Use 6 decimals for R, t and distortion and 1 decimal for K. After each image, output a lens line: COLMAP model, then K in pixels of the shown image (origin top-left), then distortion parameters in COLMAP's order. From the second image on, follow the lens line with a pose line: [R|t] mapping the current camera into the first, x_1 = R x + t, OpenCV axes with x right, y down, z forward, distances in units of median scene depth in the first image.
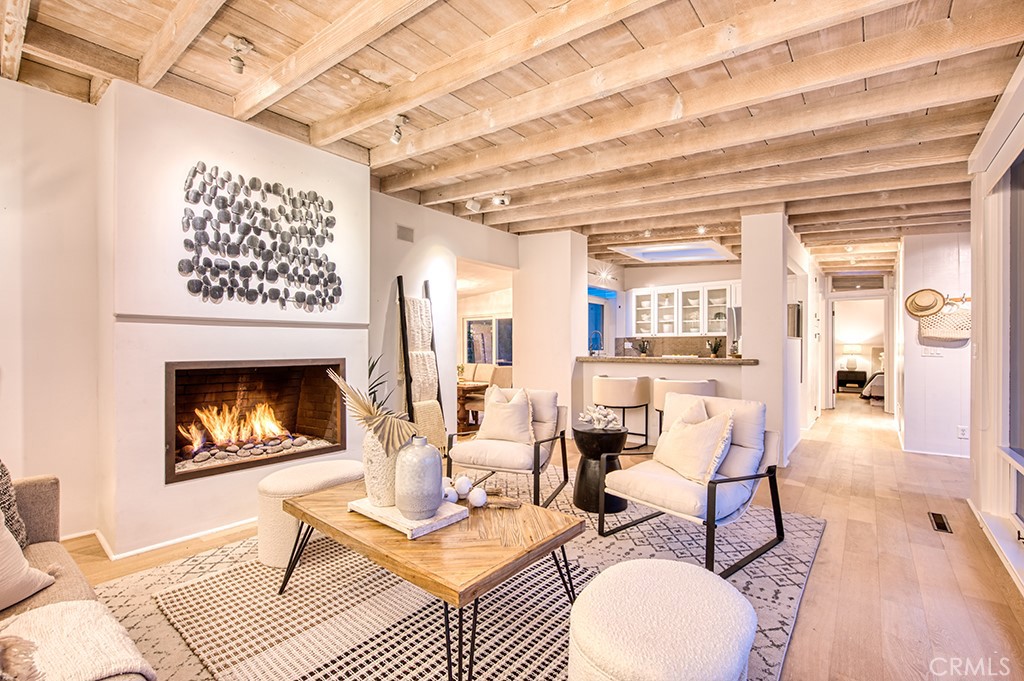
lens RADIAL K [[443.3, 0, 512.4], [0, 443.3, 345.9], [0, 0, 1]] dist [-0.006931, -0.002103]
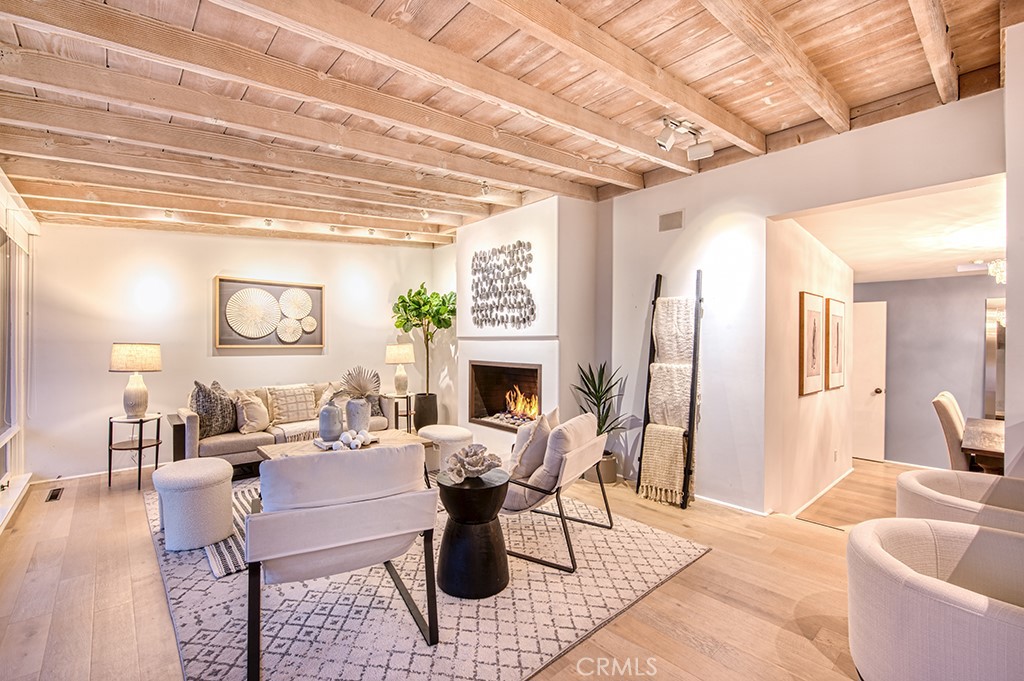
lens RADIAL K [[443.3, 0, 482.7], [0, 443.3, 344.3], [0, 0, 1]] dist [-0.006931, -0.002103]
pose [[-0.190333, 0.008766, -0.981680, 0.915124], [0.000963, 0.999961, 0.008742, -0.041509], [0.981719, 0.000718, -0.190334, 1.150188]]
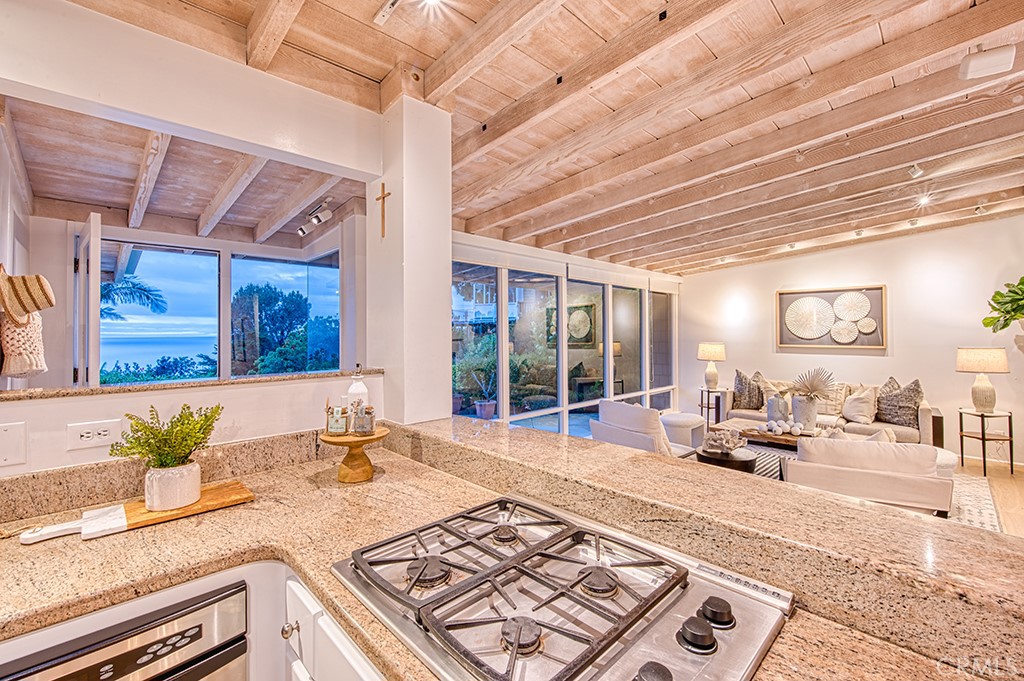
lens RADIAL K [[443.3, 0, 523.7], [0, 443.3, 331.8], [0, 0, 1]] dist [-0.006931, -0.002103]
pose [[-0.994555, 0.006955, 0.103981, 0.510796], [0.006182, 0.999951, -0.007750, -0.075835], [-0.104029, -0.007065, -0.994549, 2.065540]]
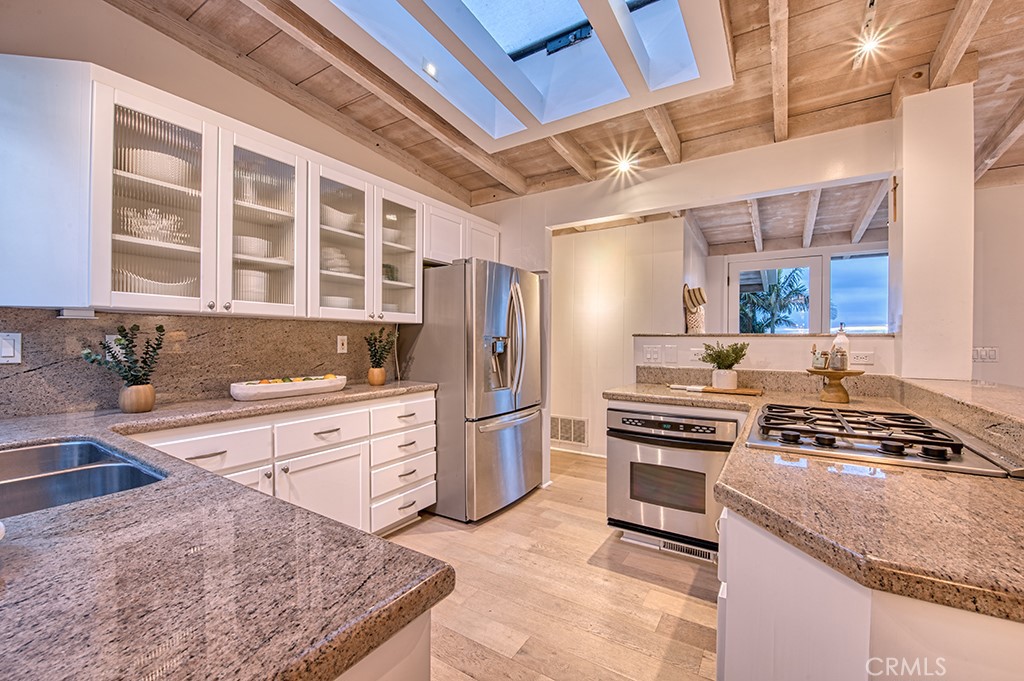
lens RADIAL K [[426.4, 0, 501.5], [0, 426.4, 345.0], [0, 0, 1]] dist [-0.007876, -0.000729]
pose [[-0.101039, -0.008522, 0.994846, 0.168129], [-0.009615, 0.999925, 0.007589, -0.014551], [-0.994836, -0.008799, -0.101114, 2.177309]]
